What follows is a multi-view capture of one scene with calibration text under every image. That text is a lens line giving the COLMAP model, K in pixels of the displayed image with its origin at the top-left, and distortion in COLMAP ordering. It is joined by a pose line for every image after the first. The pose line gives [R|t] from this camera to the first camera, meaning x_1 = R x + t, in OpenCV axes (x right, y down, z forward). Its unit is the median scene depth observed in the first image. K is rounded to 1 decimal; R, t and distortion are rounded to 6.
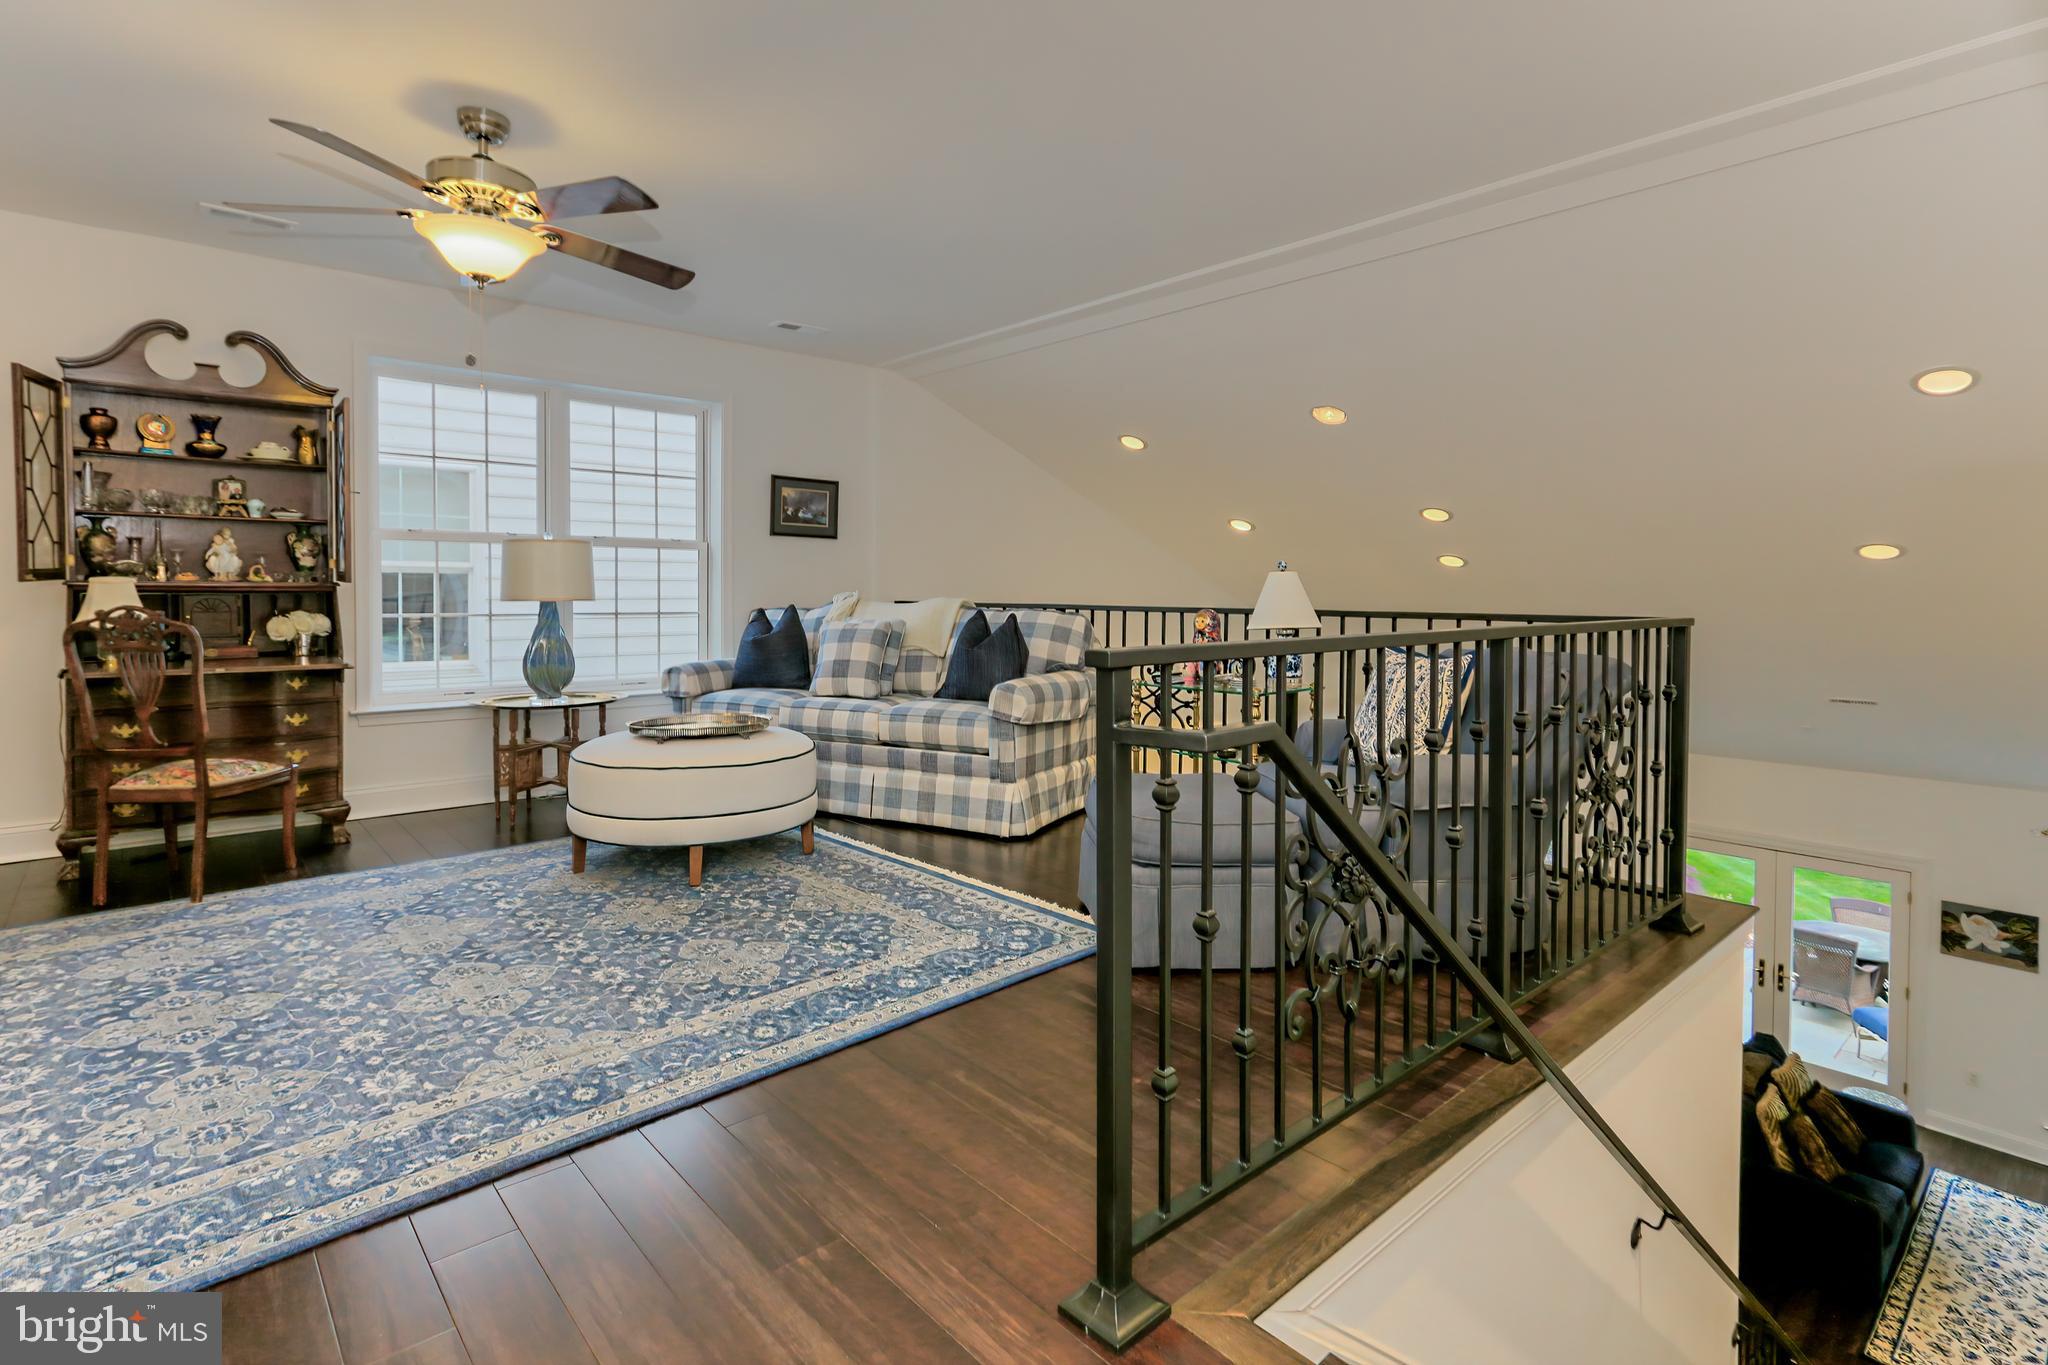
lens RADIAL K [[1005.1, 0, 1002.2], [0, 1005.1, 604.6], [0, 0, 1]] dist [0.000524, 0.002773]
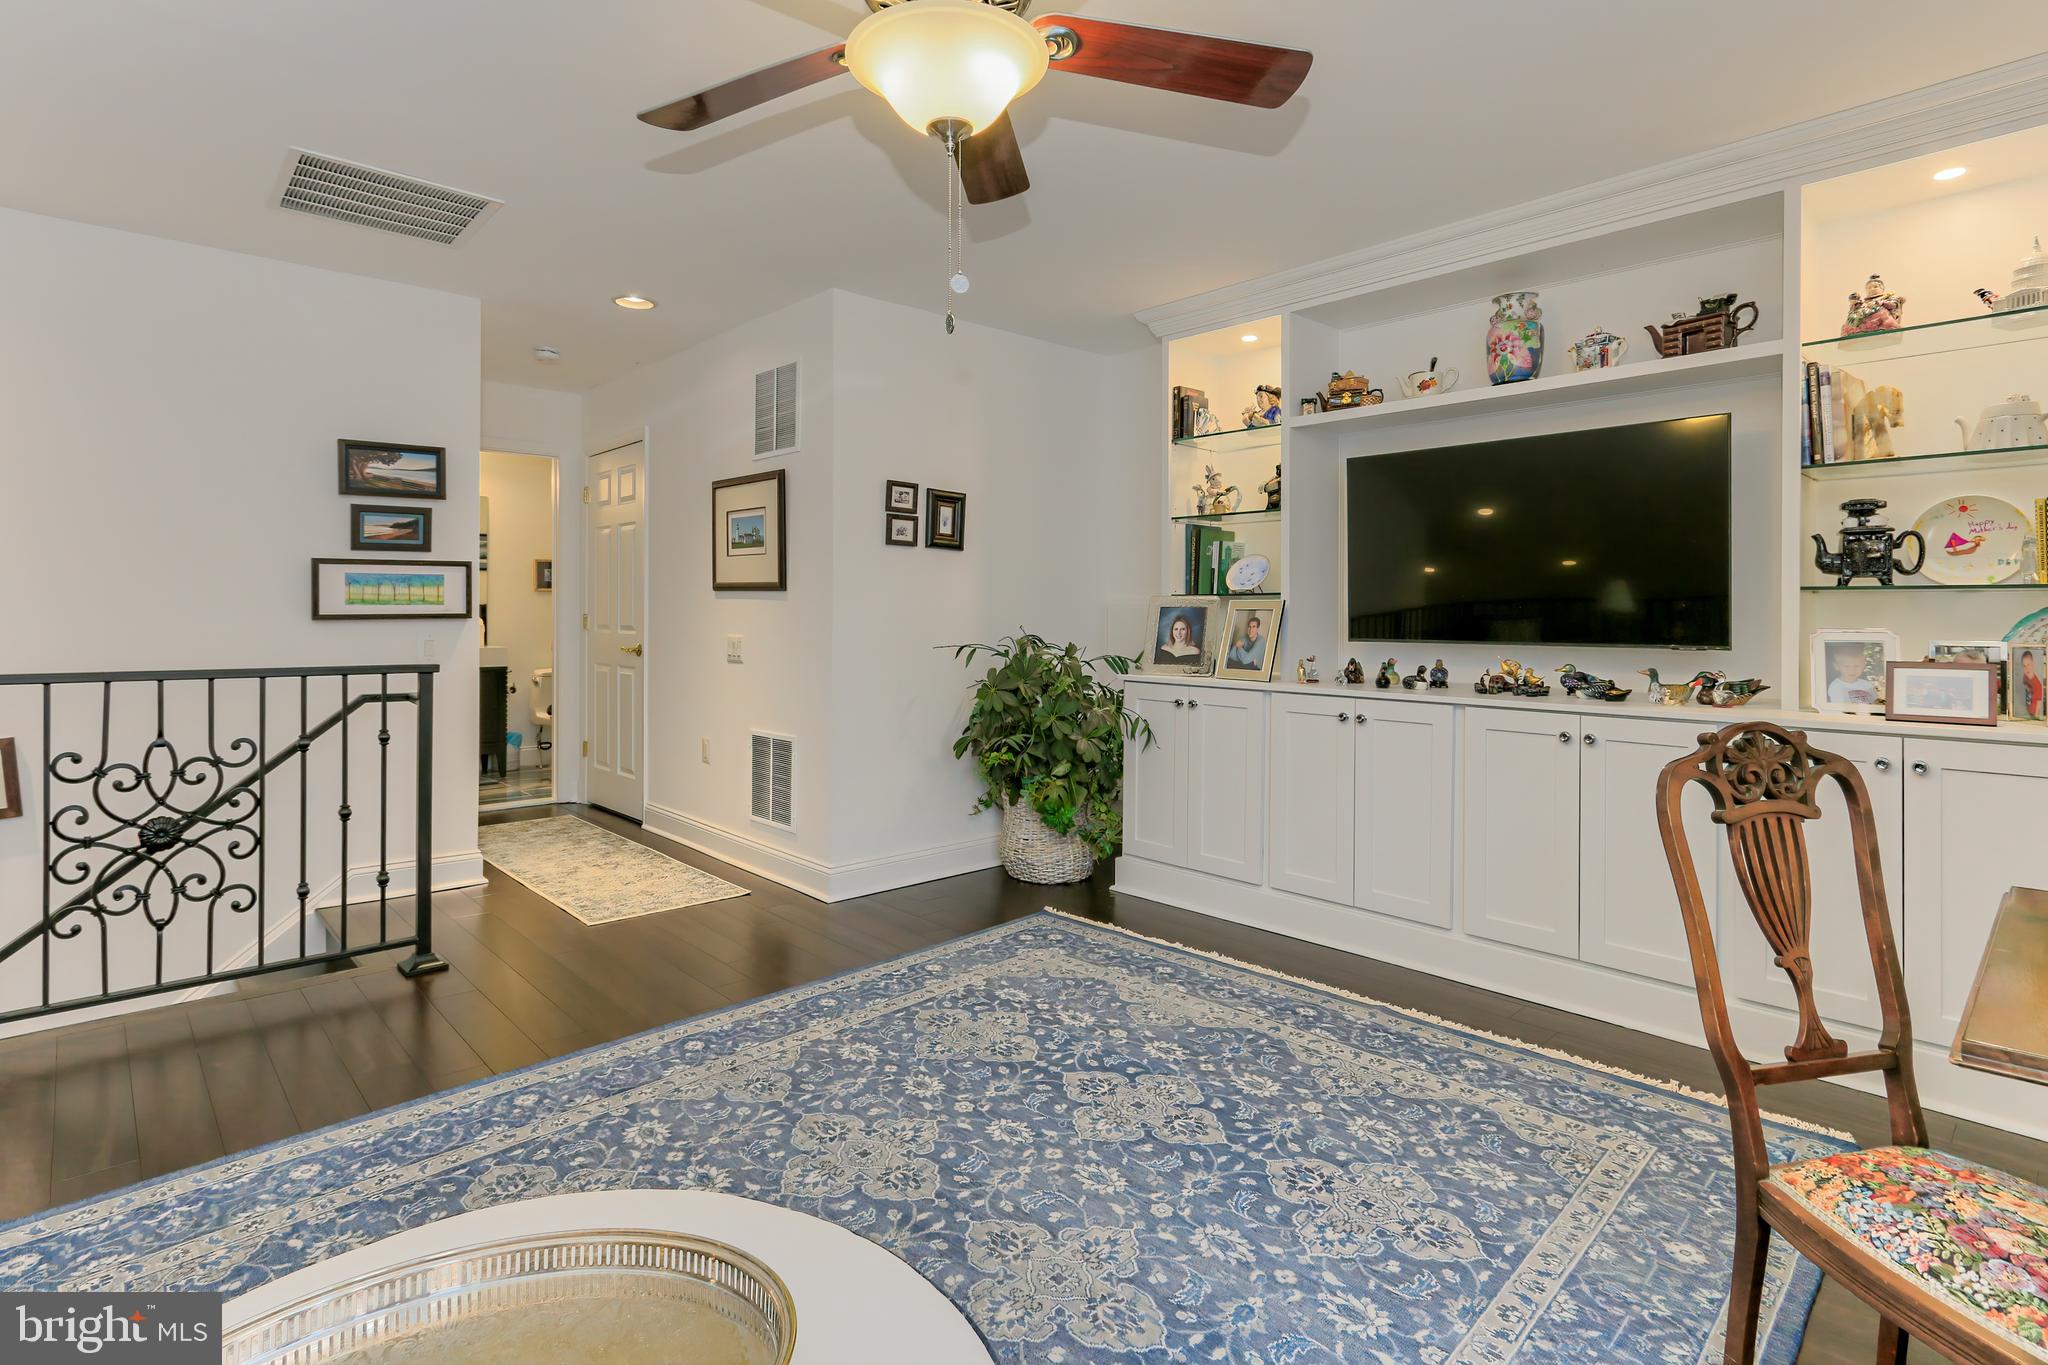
lens RADIAL K [[1010.4, 0, 1018.0], [0, 1010.4, 619.8], [0, 0, 1]] dist [-0.000520, 0.001566]
pose [[-0.999229, -0.009484, -0.038088, -0.680144], [-0.010294, 0.999724, 0.021114, -0.070781], [0.037878, 0.021490, -0.999051, 2.013838]]
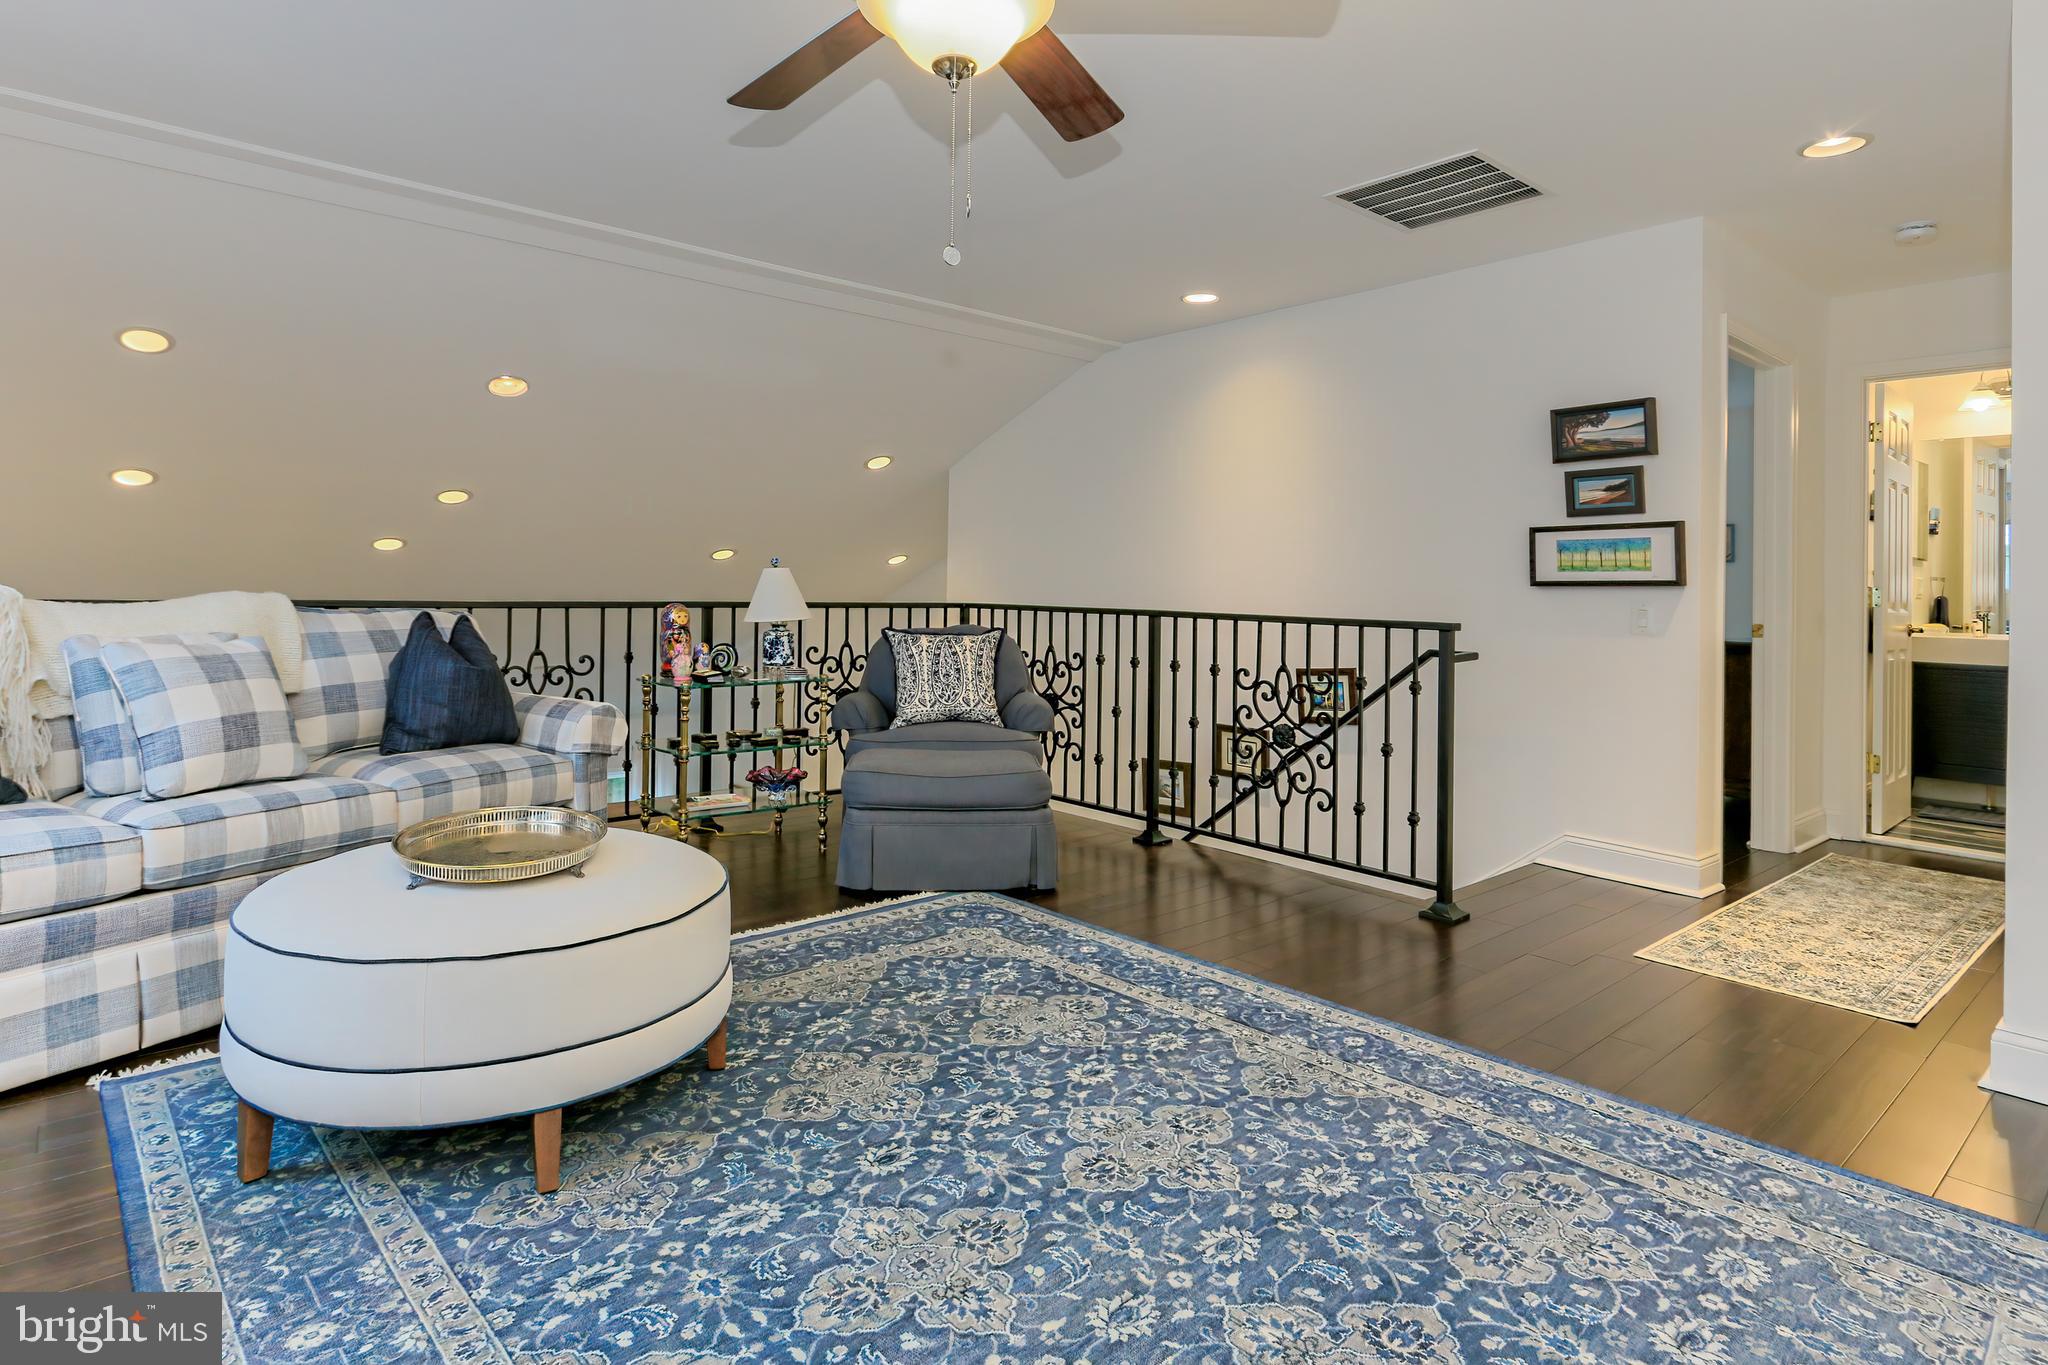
lens RADIAL K [[1089.4, 0, 1001.7], [0, 1089.4, 582.8], [0, 0, 1]] dist [-0.005408, 0.000264]
pose [[0.007303, -0.001413, 0.999972, -1.461645], [-0.002778, 0.999995, 0.001433, -0.030272], [-0.999969, -0.002788, 0.007299, 1.233873]]
